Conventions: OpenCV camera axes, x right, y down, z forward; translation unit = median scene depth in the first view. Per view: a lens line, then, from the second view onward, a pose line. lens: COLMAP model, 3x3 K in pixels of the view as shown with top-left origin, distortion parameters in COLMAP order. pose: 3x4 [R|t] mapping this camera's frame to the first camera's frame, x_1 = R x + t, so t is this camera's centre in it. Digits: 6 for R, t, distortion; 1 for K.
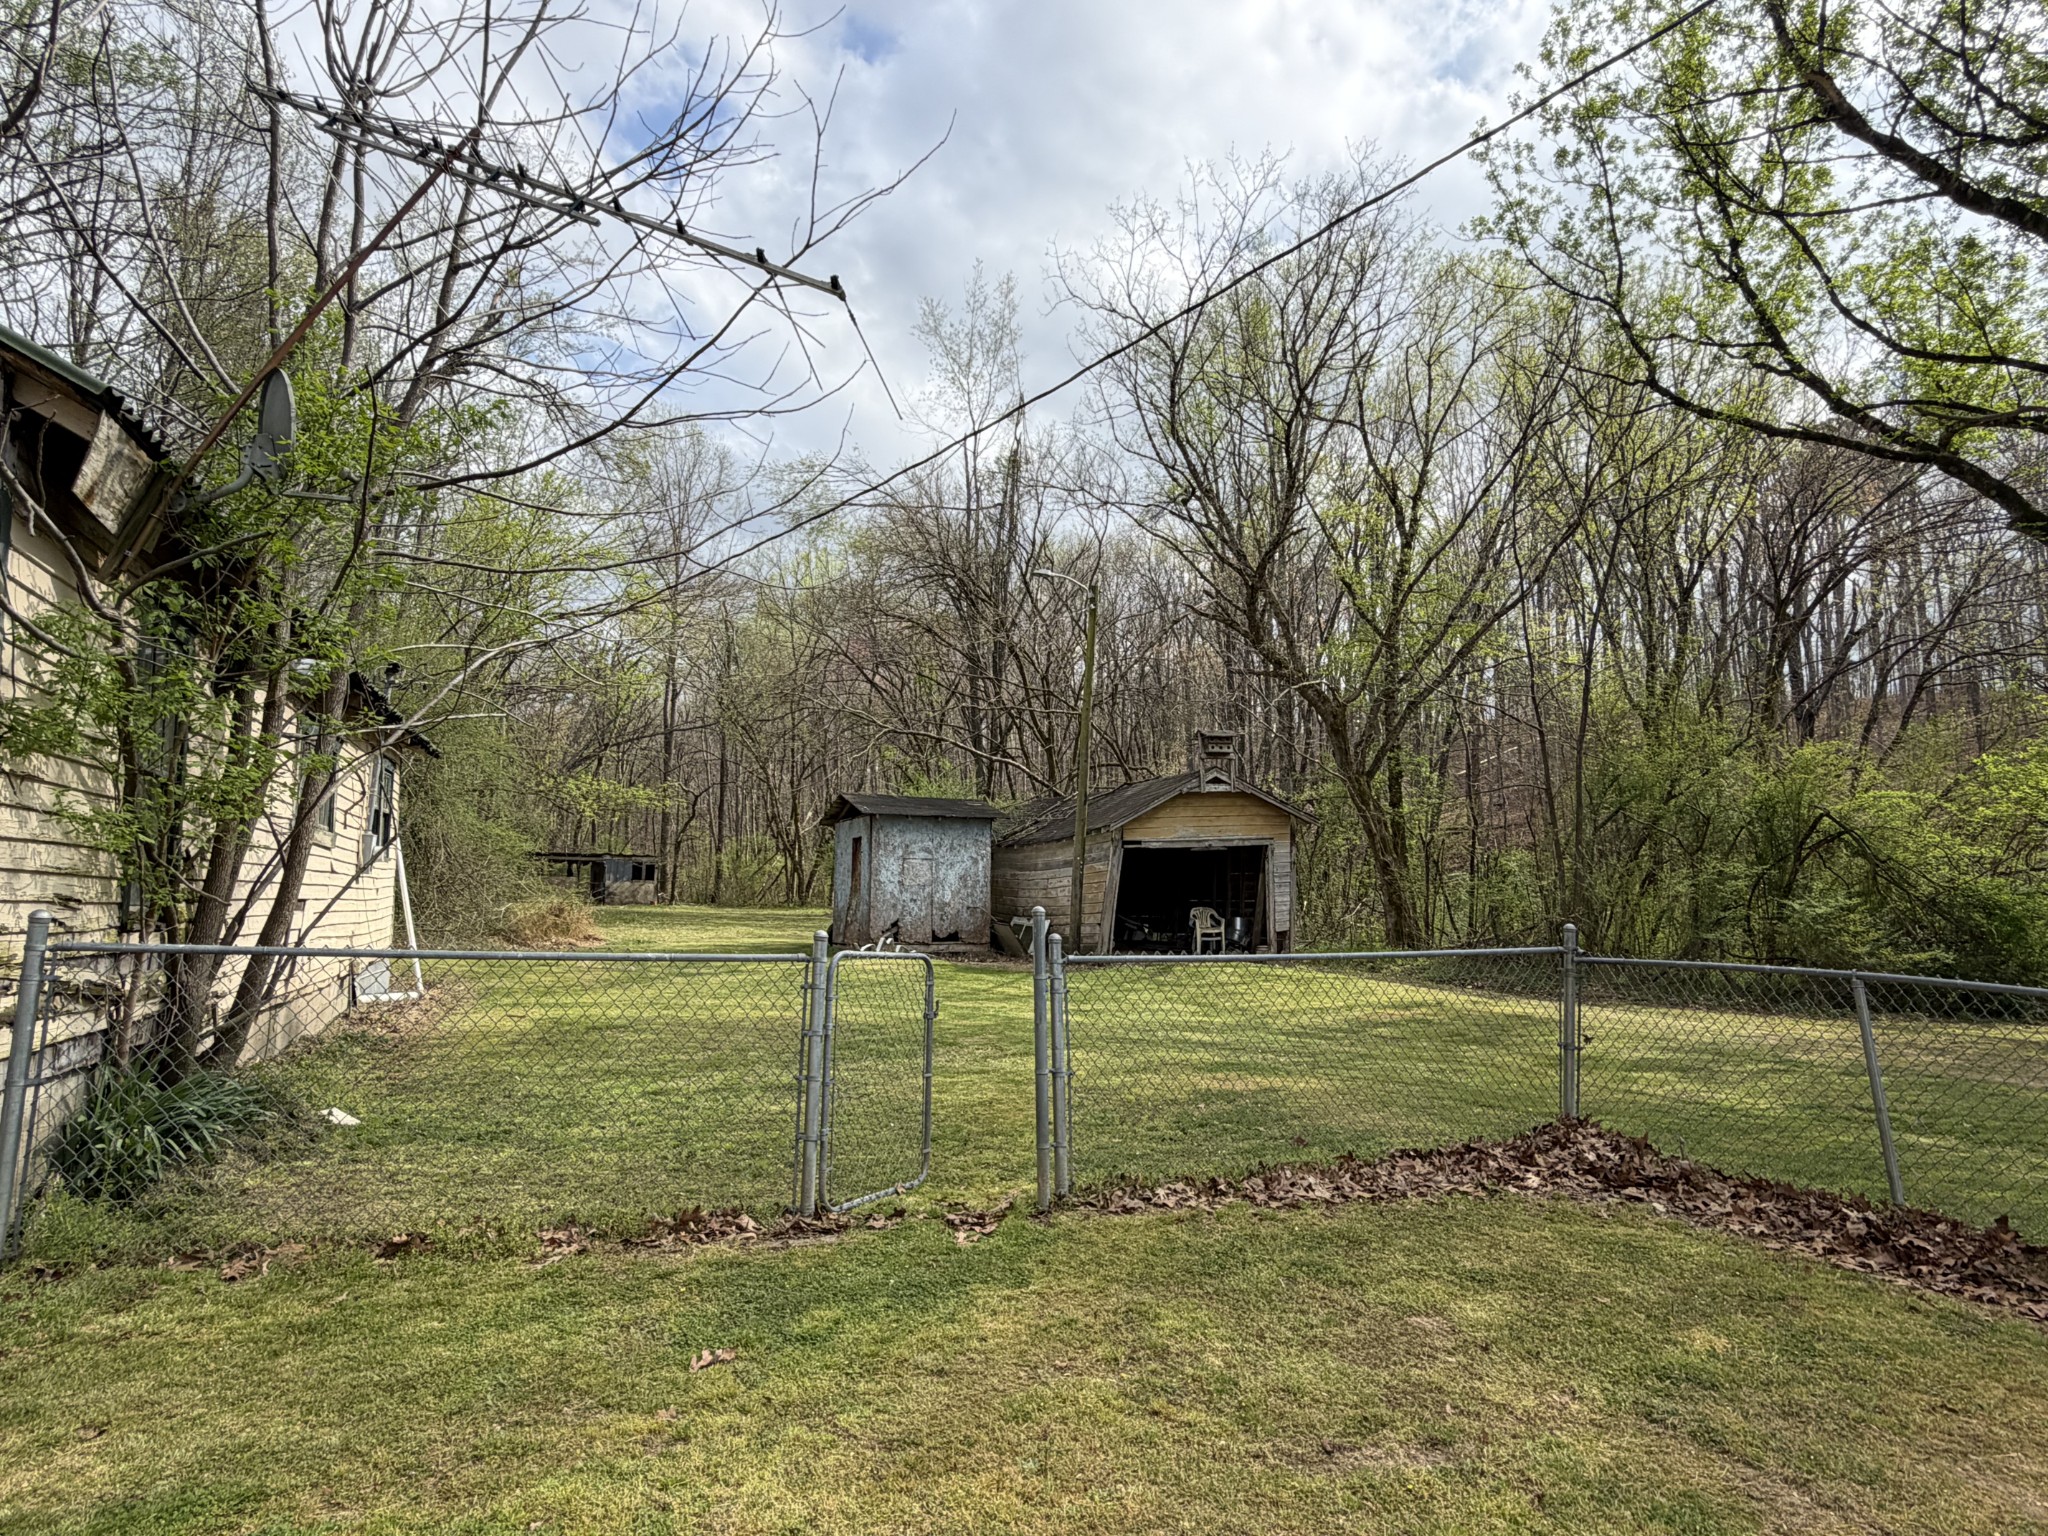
lens RADIAL K [[1163.2, 0, 1024.0], [0, 1163.2, 768.0], [0, 0, 1]] dist [-0.002836, -0.000052]
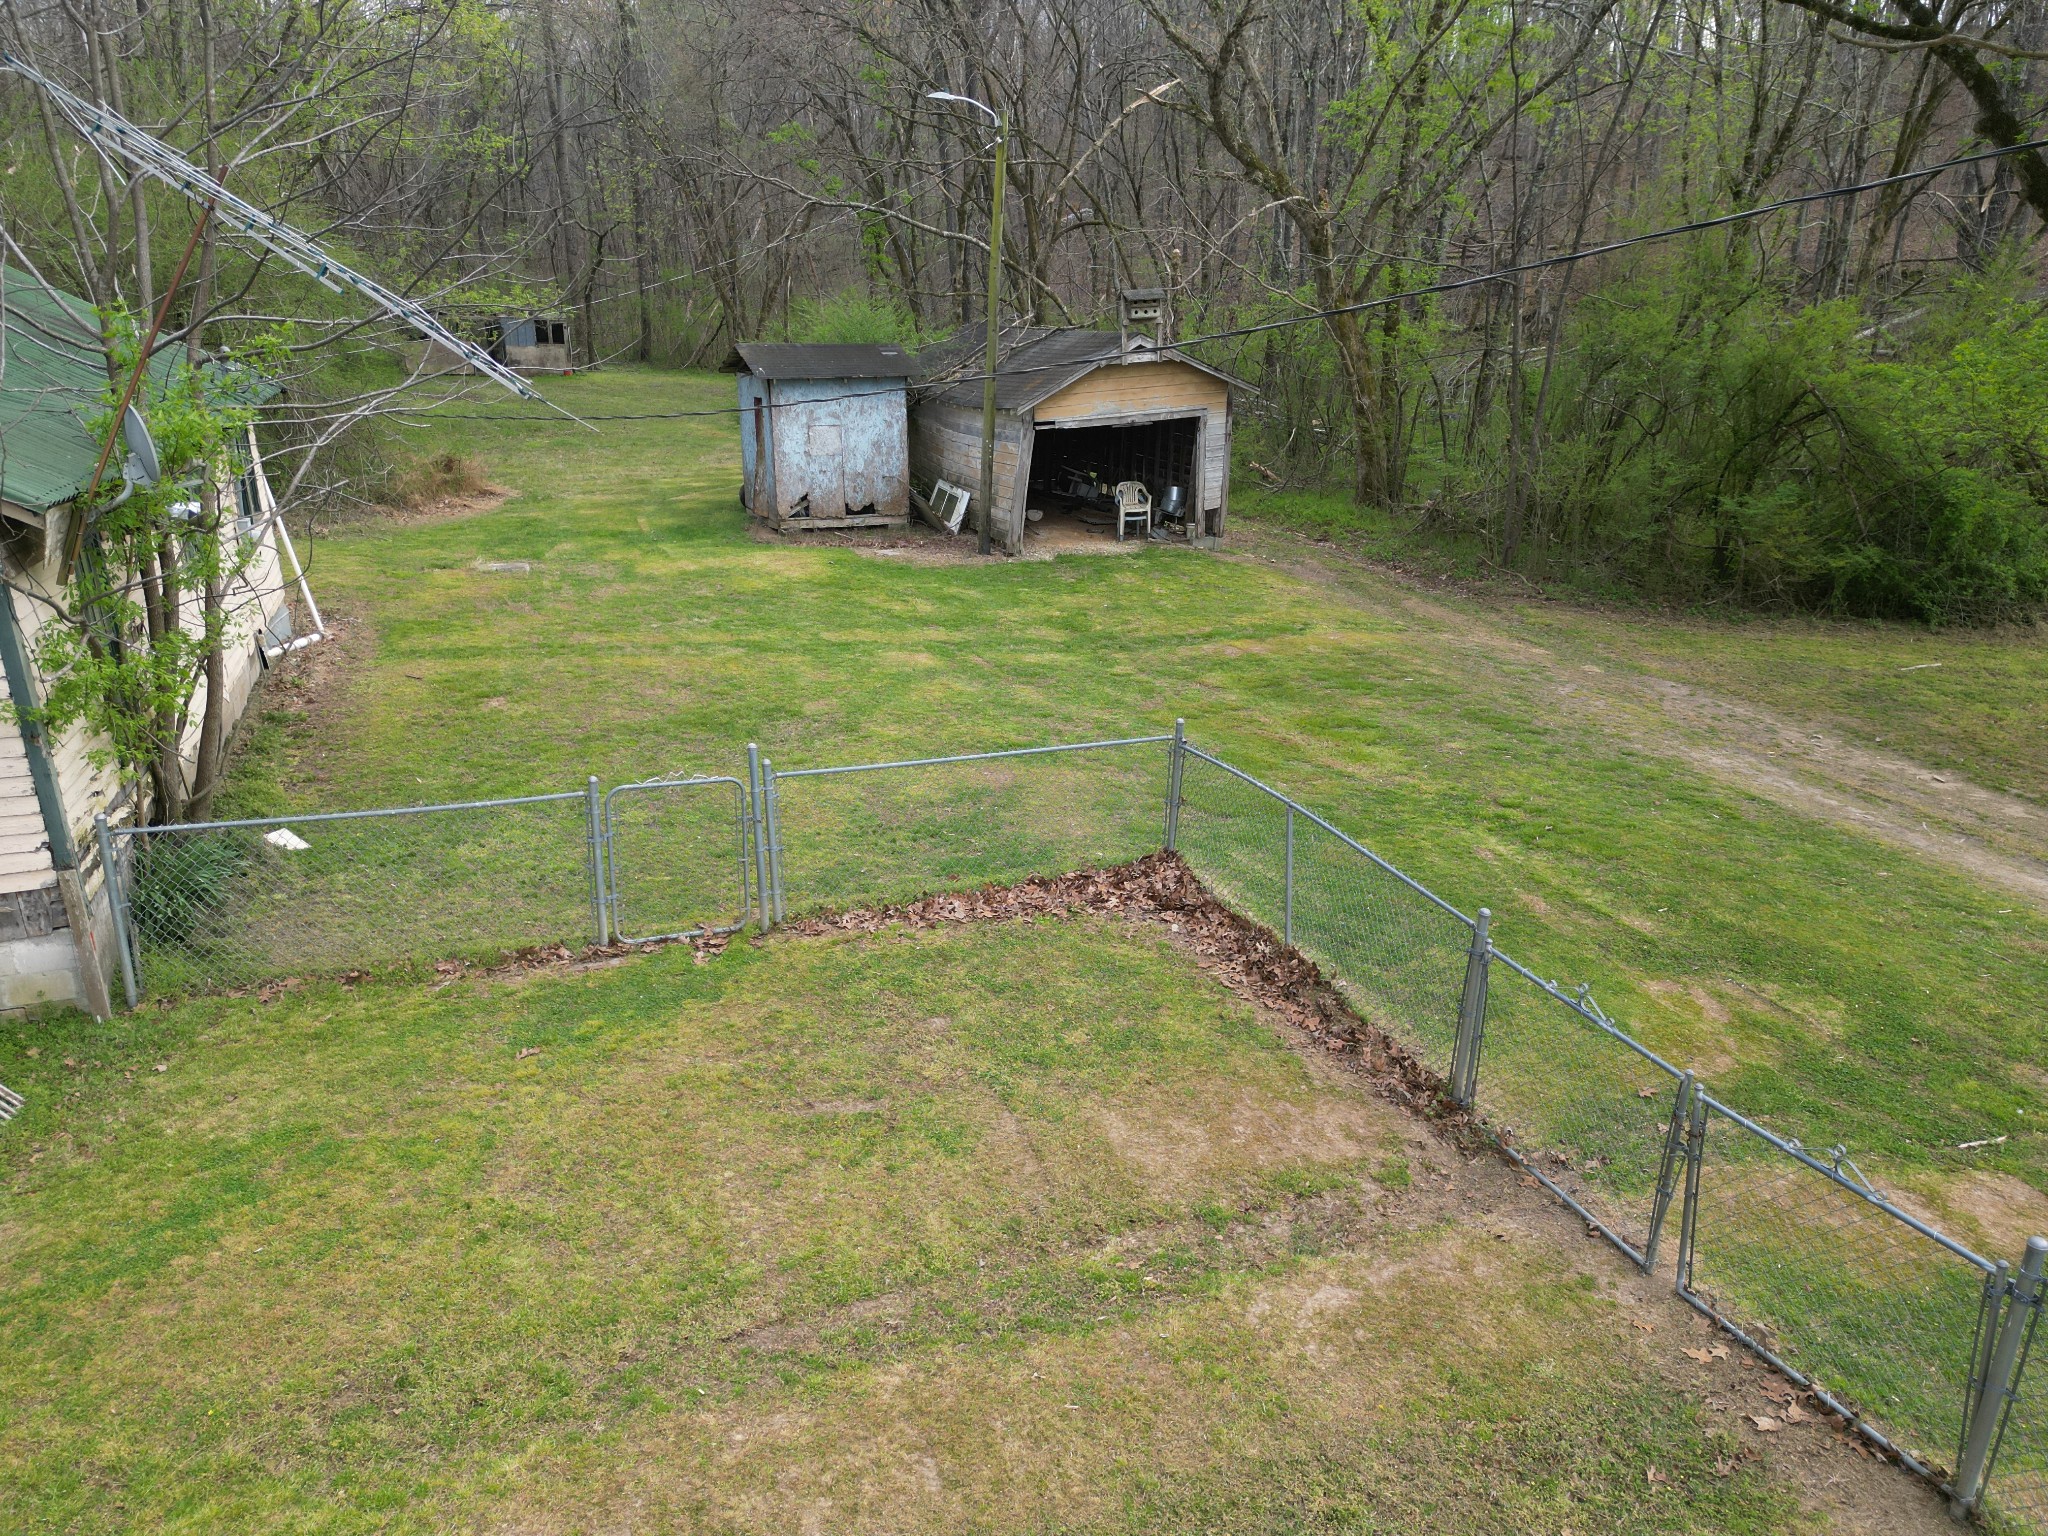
lens RADIAL K [[1445.7, 0, 1024.0], [0, 1445.7, 768.0], [0, 0, 1]] dist [0.011222, -0.008475]
pose [[0.999777, -0.003343, -0.020841, 0.097709], [0.011380, 0.916953, 0.398833, -0.140658], [0.017778, -0.398981, 0.916787, -0.160816]]
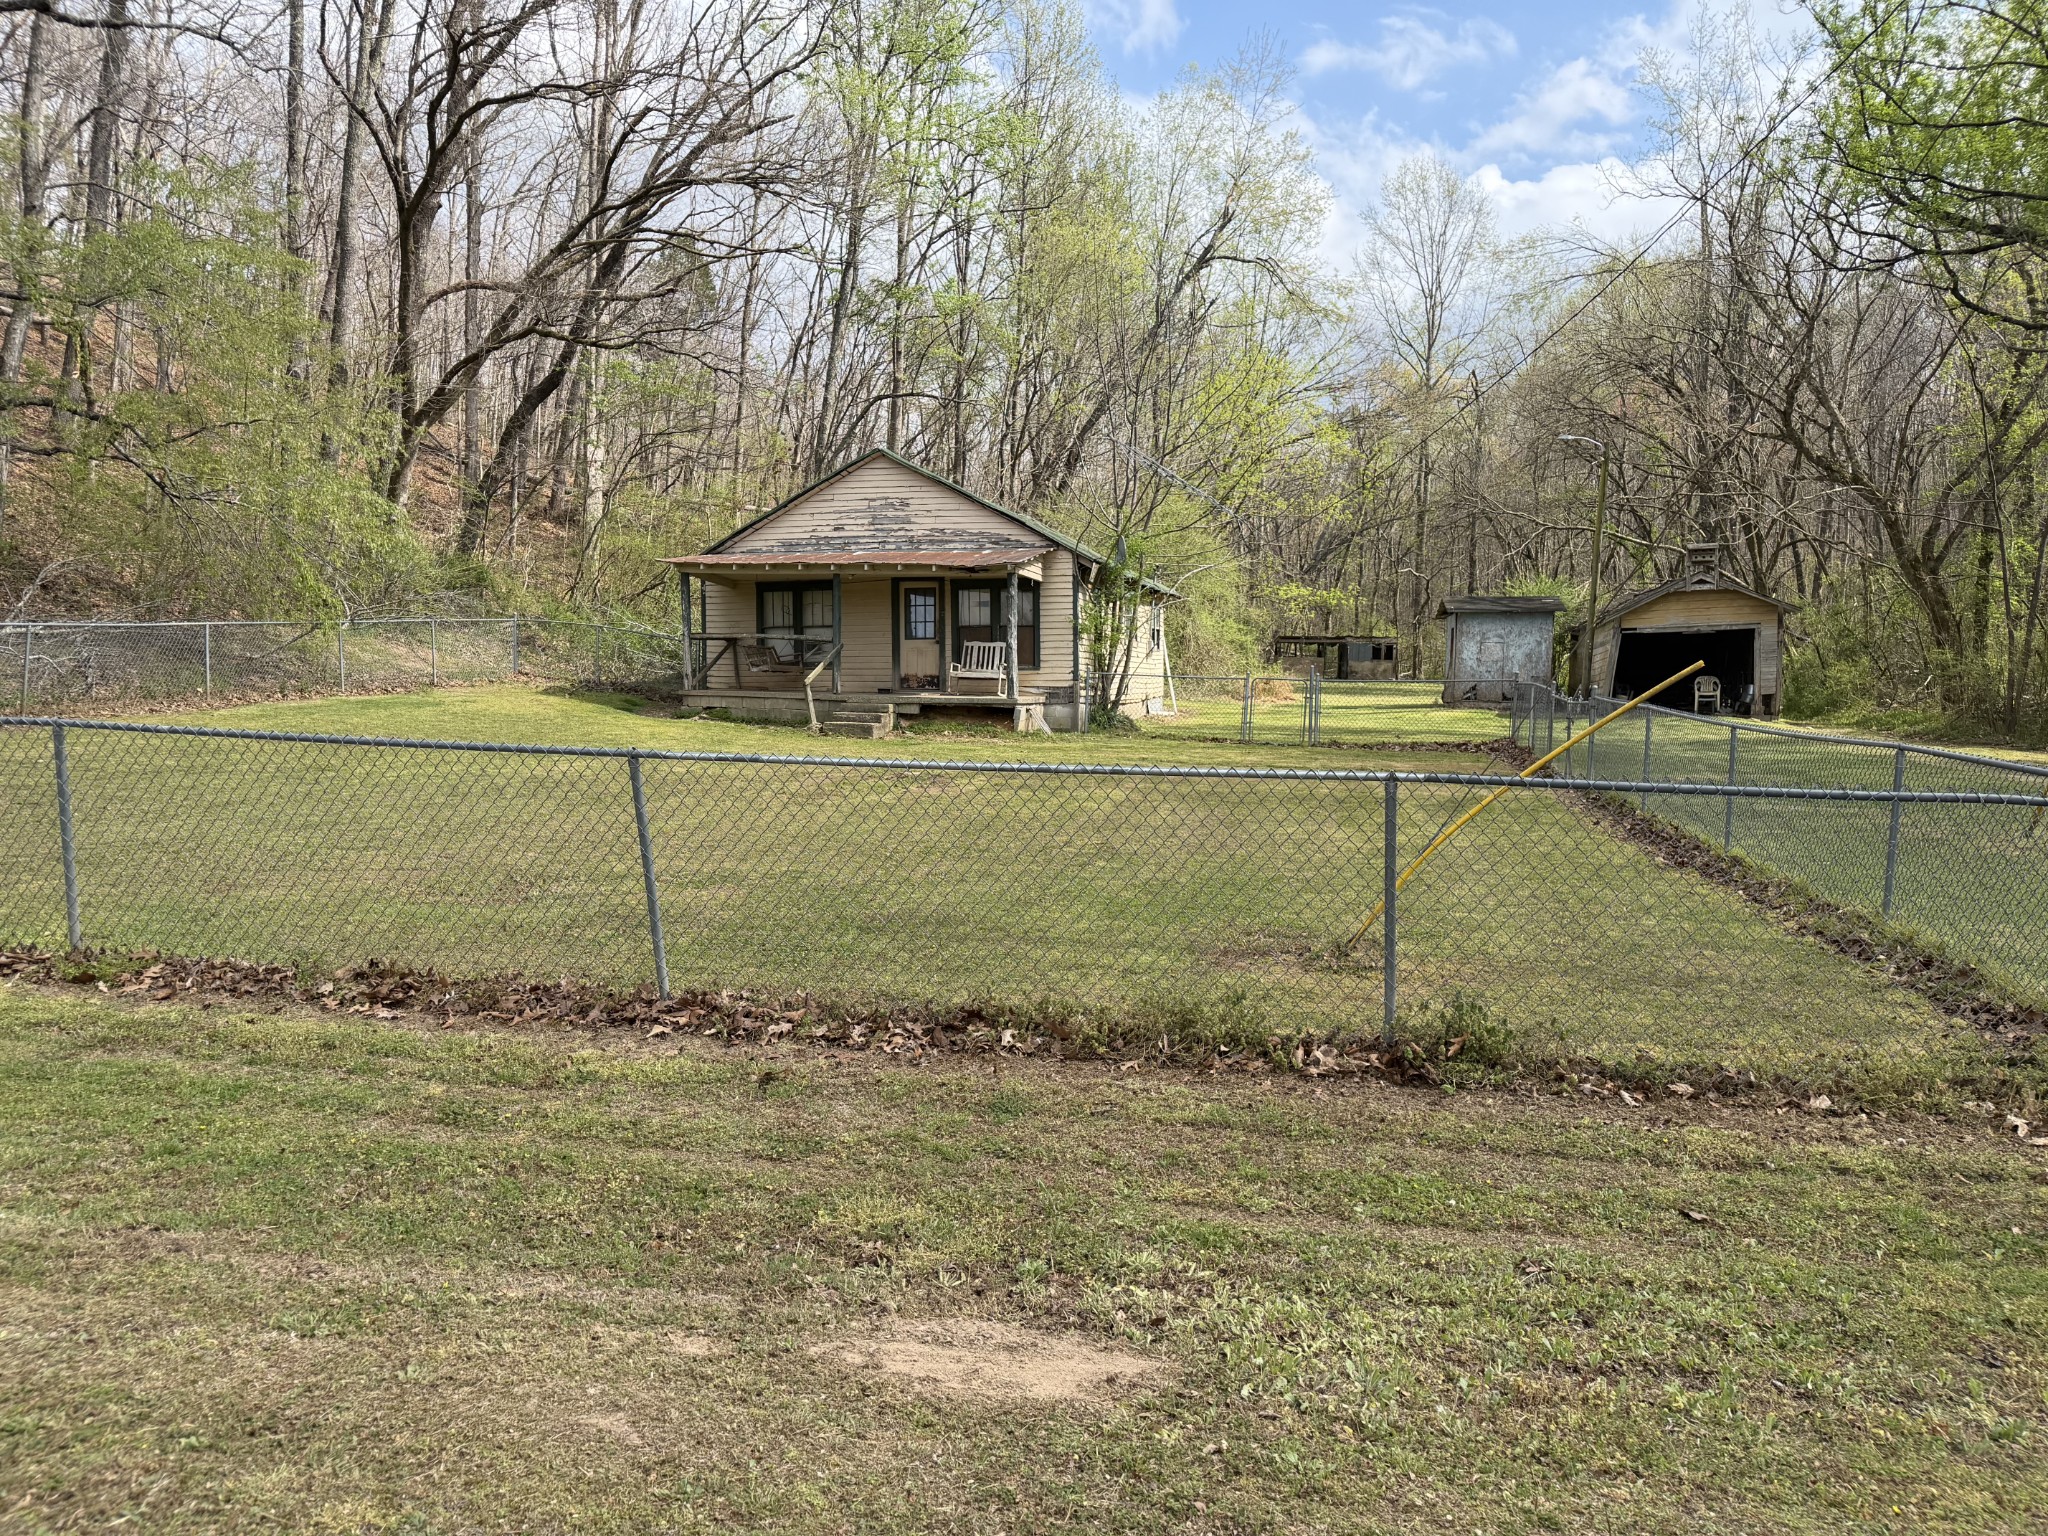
lens RADIAL K [[1331.0, 0, 1032.2], [0, 1331.0, 812.4], [0, 0, 1]] dist [-0.010957, -0.005268]
pose [[0.819600, 0.053860, -0.570399, 0.421385], [0.065104, 0.980368, 0.186119, -0.063621], [0.569226, -0.189679, 0.800003, -0.718921]]
